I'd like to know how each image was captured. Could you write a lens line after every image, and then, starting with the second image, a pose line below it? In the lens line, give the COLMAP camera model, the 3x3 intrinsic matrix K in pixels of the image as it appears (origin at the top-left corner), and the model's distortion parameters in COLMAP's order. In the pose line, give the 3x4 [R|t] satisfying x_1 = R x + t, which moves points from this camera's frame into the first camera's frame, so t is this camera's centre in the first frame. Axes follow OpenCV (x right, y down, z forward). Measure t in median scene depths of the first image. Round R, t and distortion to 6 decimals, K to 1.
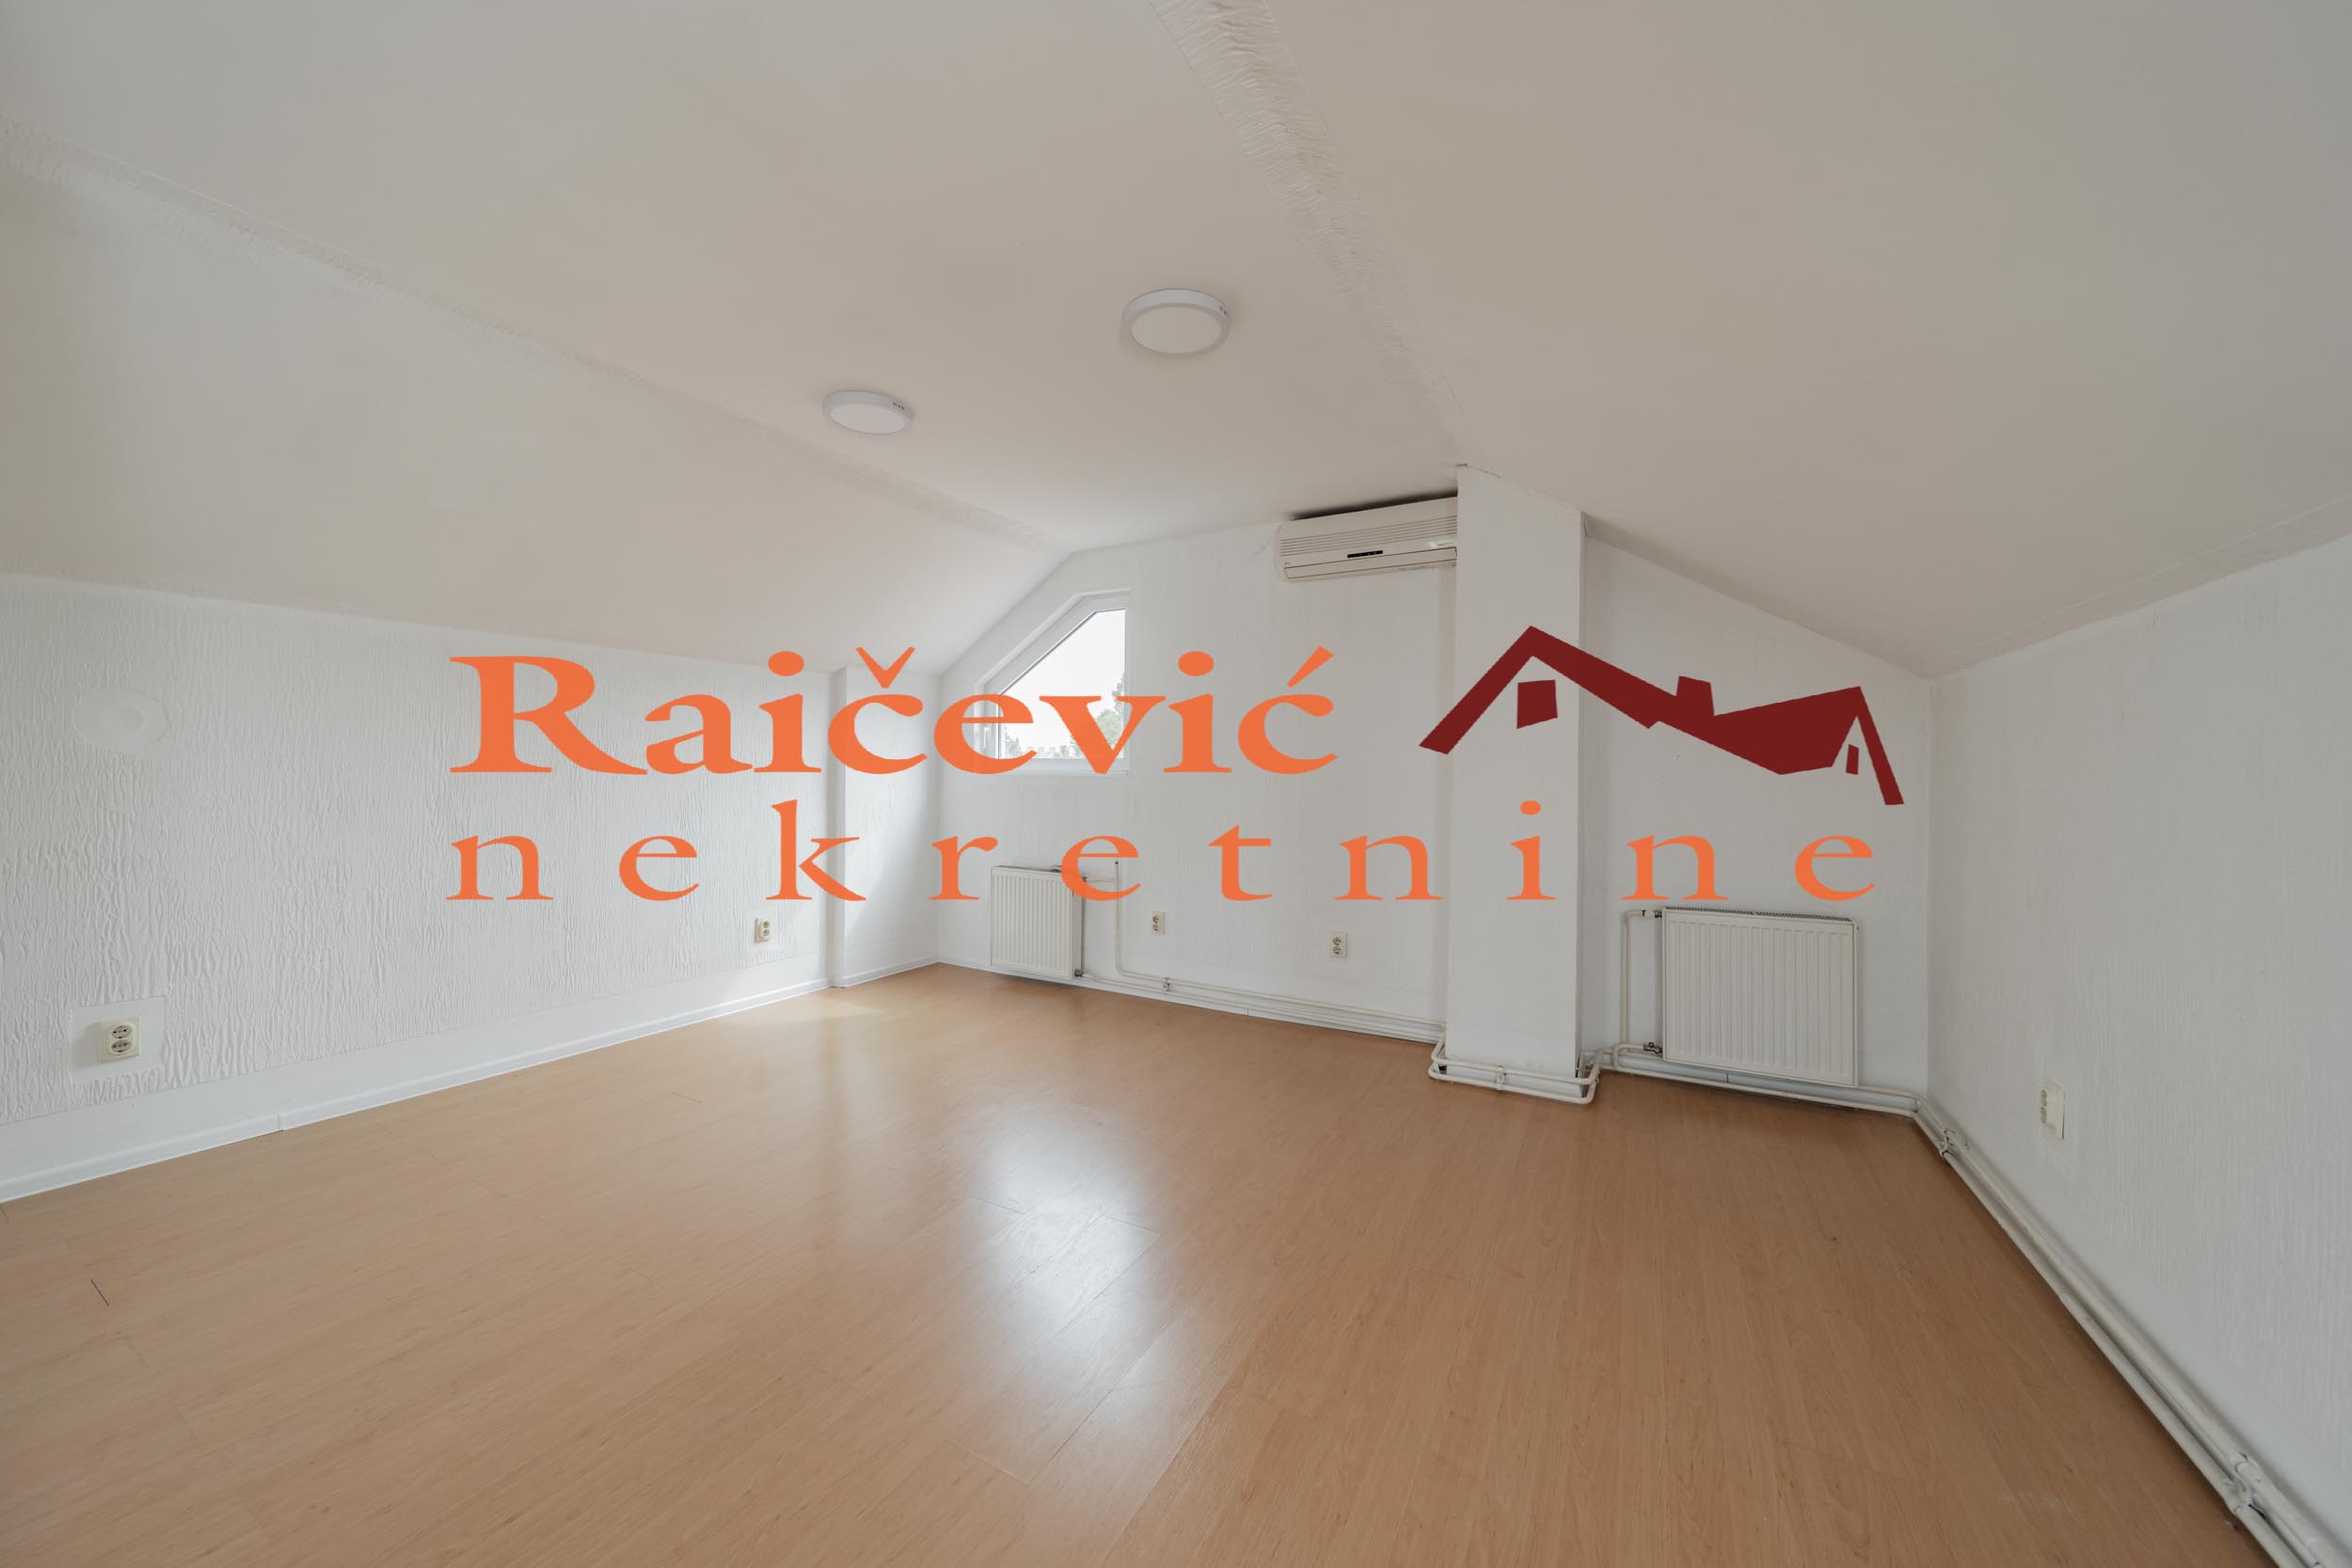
lens RADIAL K [[837.2, 0, 1172.8], [0, 837.2, 776.1], [0, 0, 1]] dist [0.007250, 0.000040]
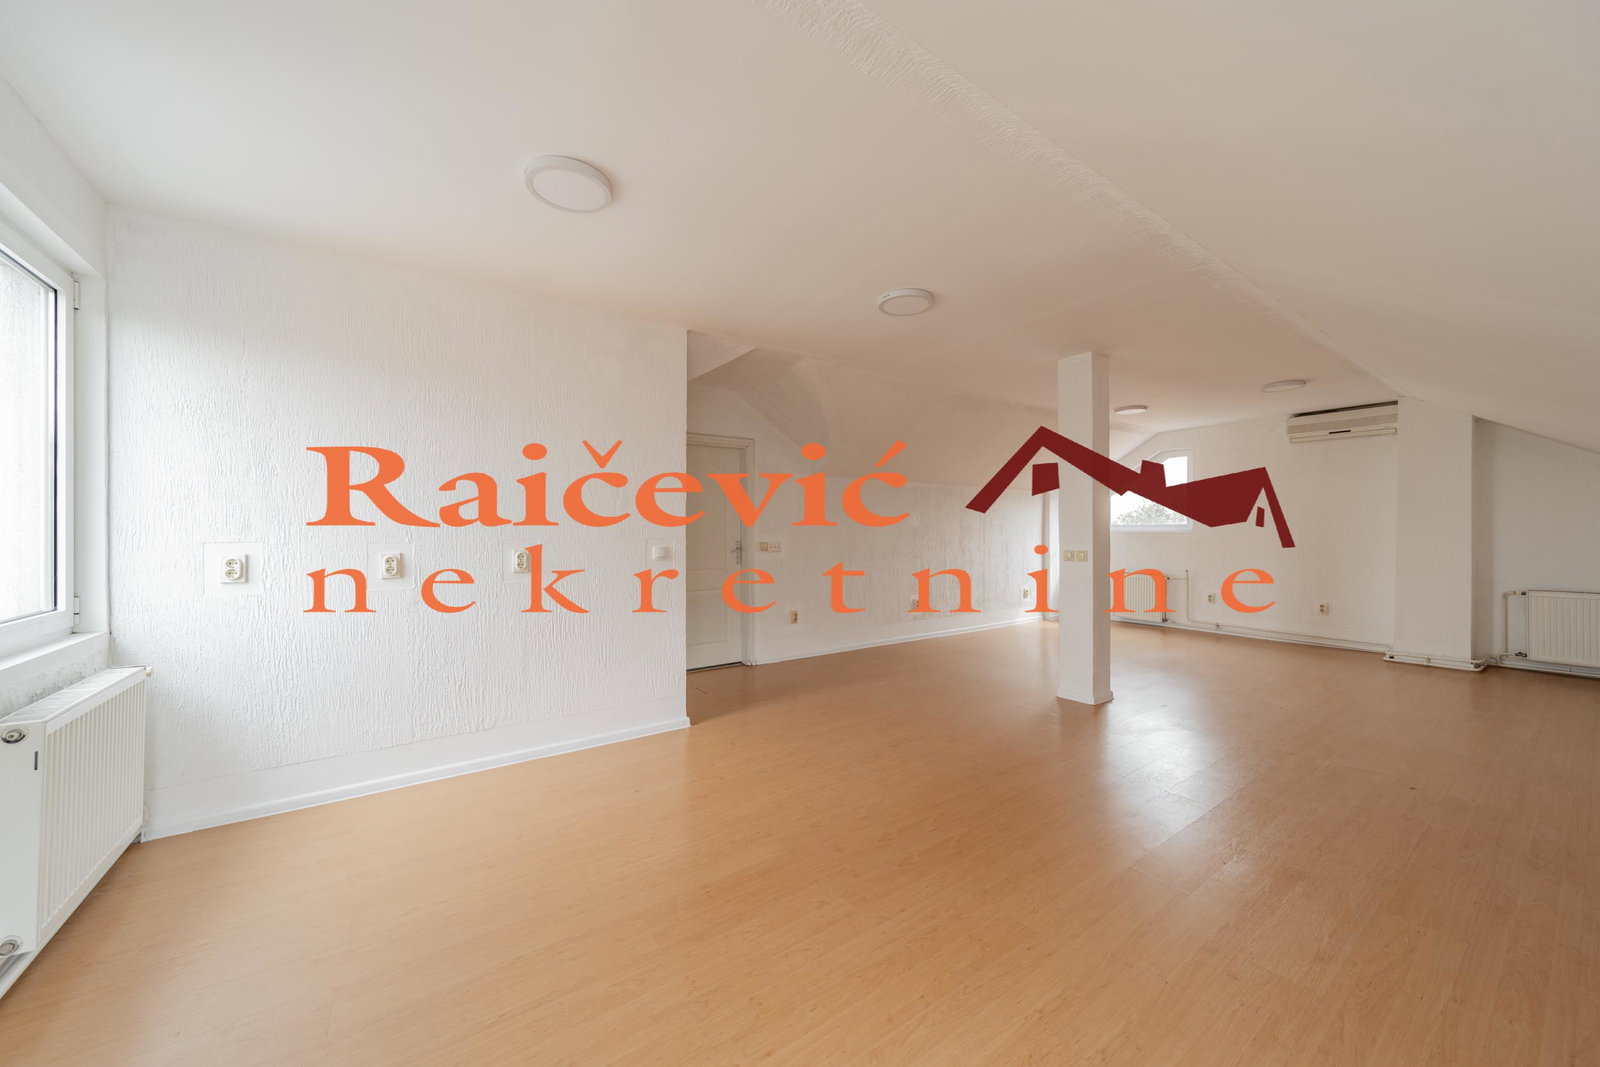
lens RADIAL K [[560.7, 0, 802.0], [0, 560.7, 536.0], [0, 0, 1]] dist [0.001715, 0.000142]
pose [[0.903572, -0.001749, -0.428432, -0.427011], [0.002689, 0.999995, 0.001588, 0.003416], [0.428427, -0.002587, 0.903573, -0.968318]]
